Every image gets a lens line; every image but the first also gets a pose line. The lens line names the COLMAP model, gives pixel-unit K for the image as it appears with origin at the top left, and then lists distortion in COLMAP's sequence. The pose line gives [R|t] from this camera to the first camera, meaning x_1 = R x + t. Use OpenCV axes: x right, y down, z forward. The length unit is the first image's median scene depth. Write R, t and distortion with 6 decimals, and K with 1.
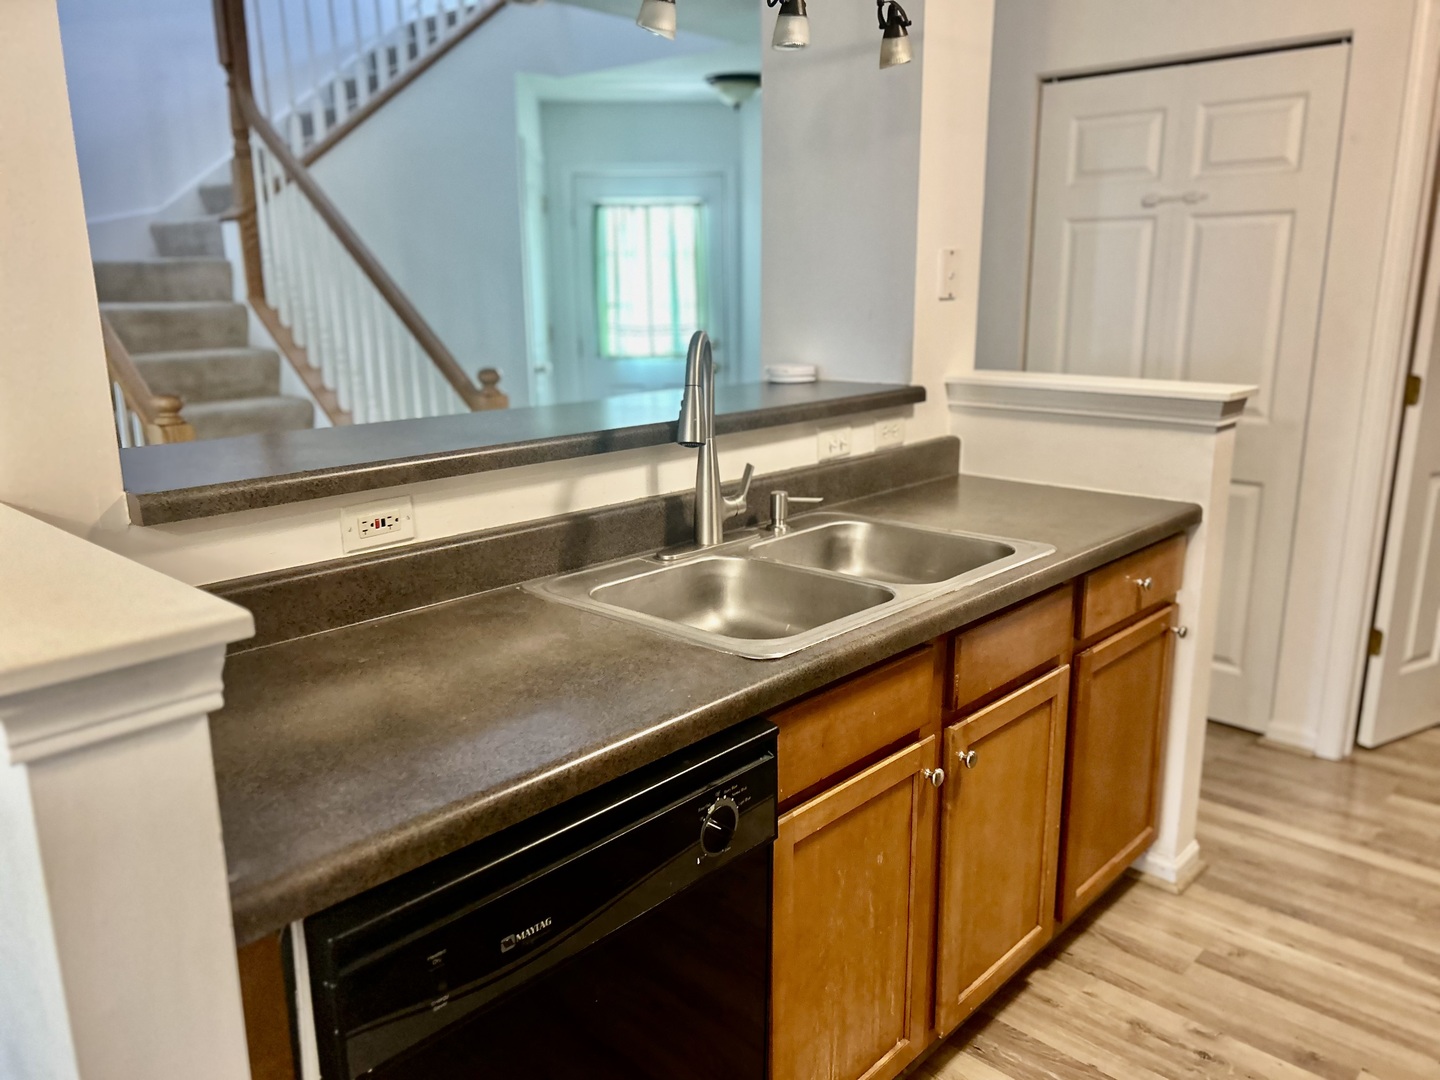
lens RADIAL K [[1092.4, 0, 718.5], [0, 1092.4, 535.1], [0, 0, 1]] dist [0.006499, -0.005866]
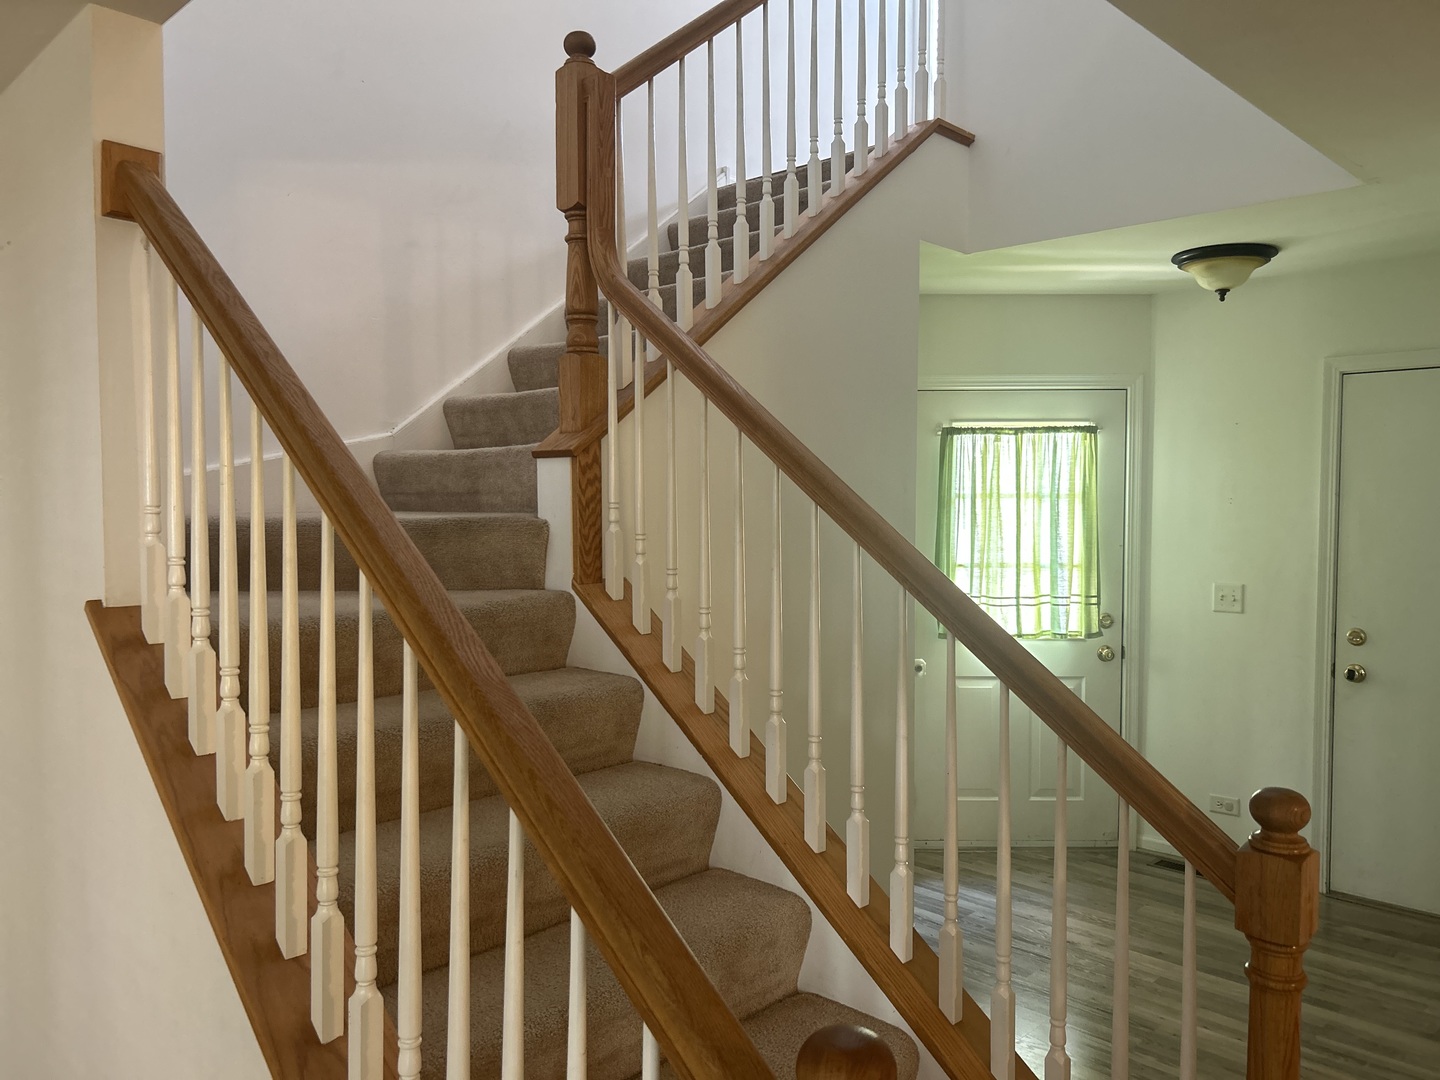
lens RADIAL K [[1092.4, 0, 719.9], [0, 1092.4, 544.0], [0, 0, 1]] dist [0.006499, -0.005866]
pose [[0.999311, 0.009265, -0.035930, -0.301834], [-0.015665, 0.983142, -0.182173, -0.119760], [0.033636, 0.182611, 0.982610, 0.383843]]
